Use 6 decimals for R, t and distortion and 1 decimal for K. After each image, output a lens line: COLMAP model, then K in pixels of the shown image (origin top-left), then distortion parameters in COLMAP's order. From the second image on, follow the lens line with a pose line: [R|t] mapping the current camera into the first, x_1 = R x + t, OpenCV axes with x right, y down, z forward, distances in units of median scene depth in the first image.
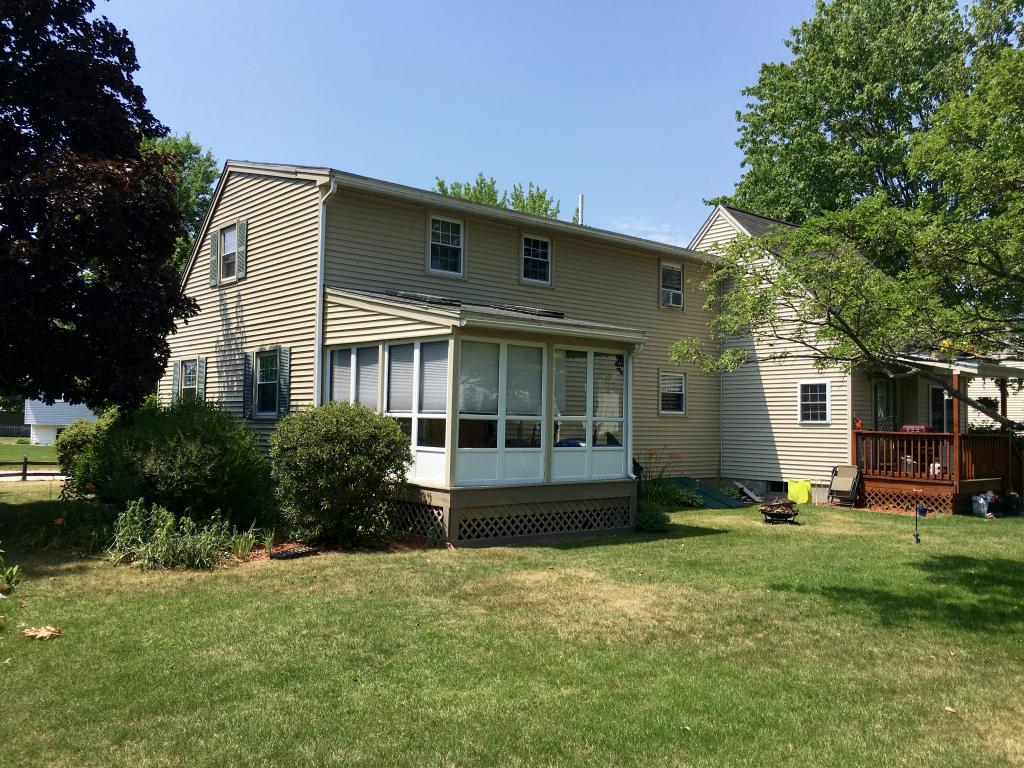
lens RADIAL K [[871.6, 0, 512.0], [0, 871.6, 384.0], [0, 0, 1]] dist [0.048360, -0.067543]
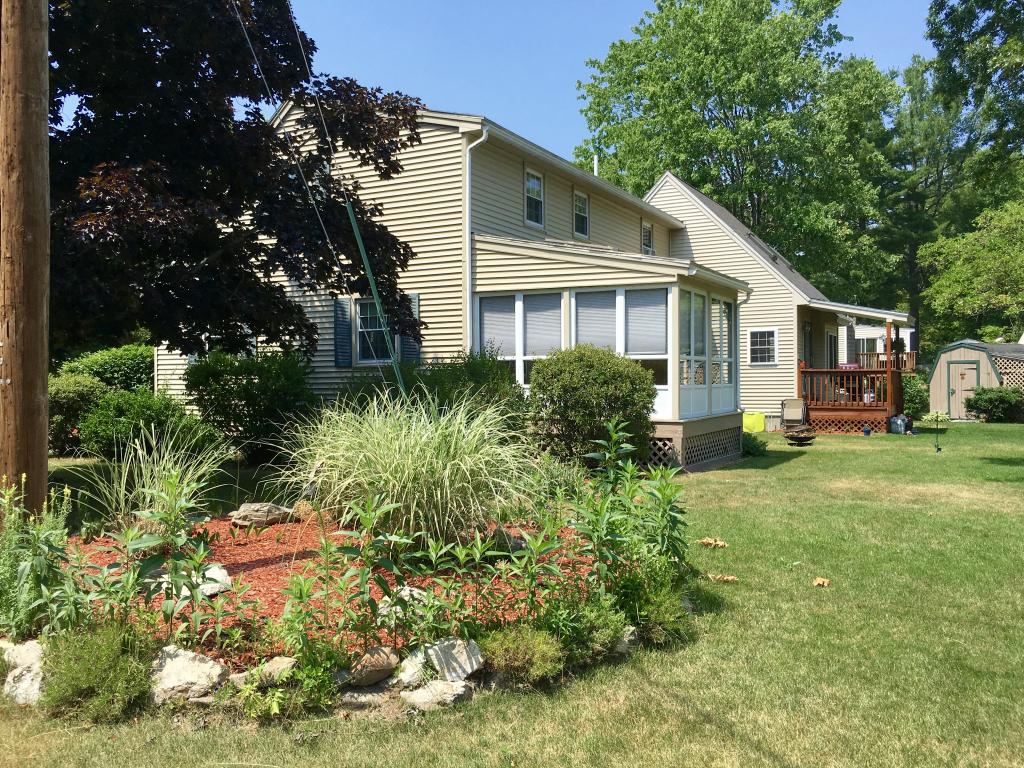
lens RADIAL K [[877.4, 0, 512.0], [0, 877.4, 384.0], [0, 0, 1]] dist [0.000624, 0.002540]
pose [[0.932155, -0.025096, 0.361189, -0.539270], [0.006834, 0.998637, 0.051748, 0.010289], [-0.361995, -0.045769, 0.931056, 0.027101]]
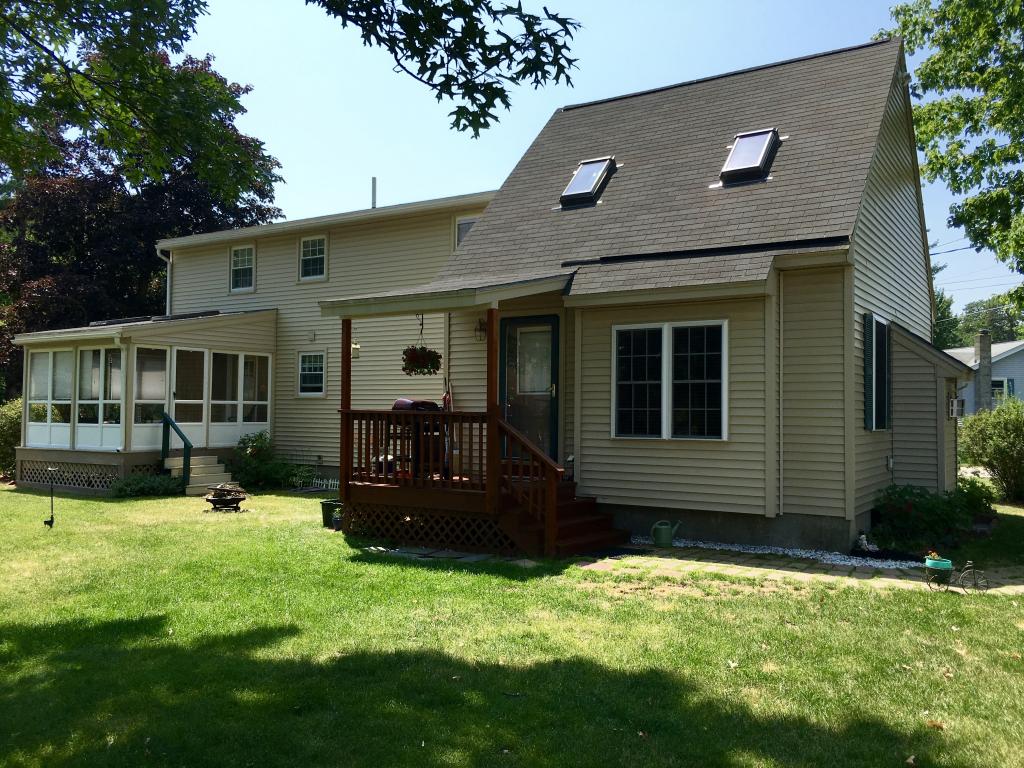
lens RADIAL K [[871.6, 0, 512.0], [0, 871.6, 384.0], [0, 0, 1]] dist [0.048360, -0.067543]
pose [[0.294099, -0.040585, -0.954913, 1.087083], [0.039962, 0.998747, -0.030140, 0.055889], [0.954939, -0.029296, 0.295352, 0.862239]]
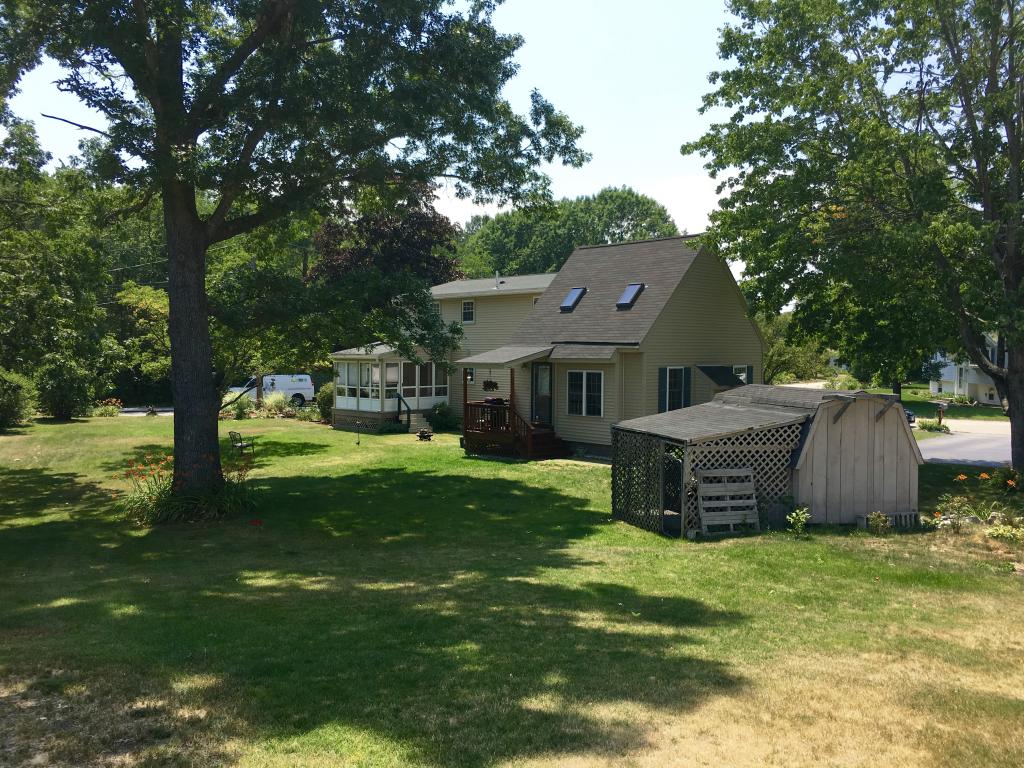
lens RADIAL K [[871.6, 0, 512.0], [0, 871.6, 384.0], [0, 0, 1]] dist [0.048360, -0.067543]
pose [[0.060199, 0.029578, -0.997748, 2.044207], [0.042440, 0.998581, 0.032164, -0.029321], [0.997284, -0.044281, 0.058859, 0.923340]]
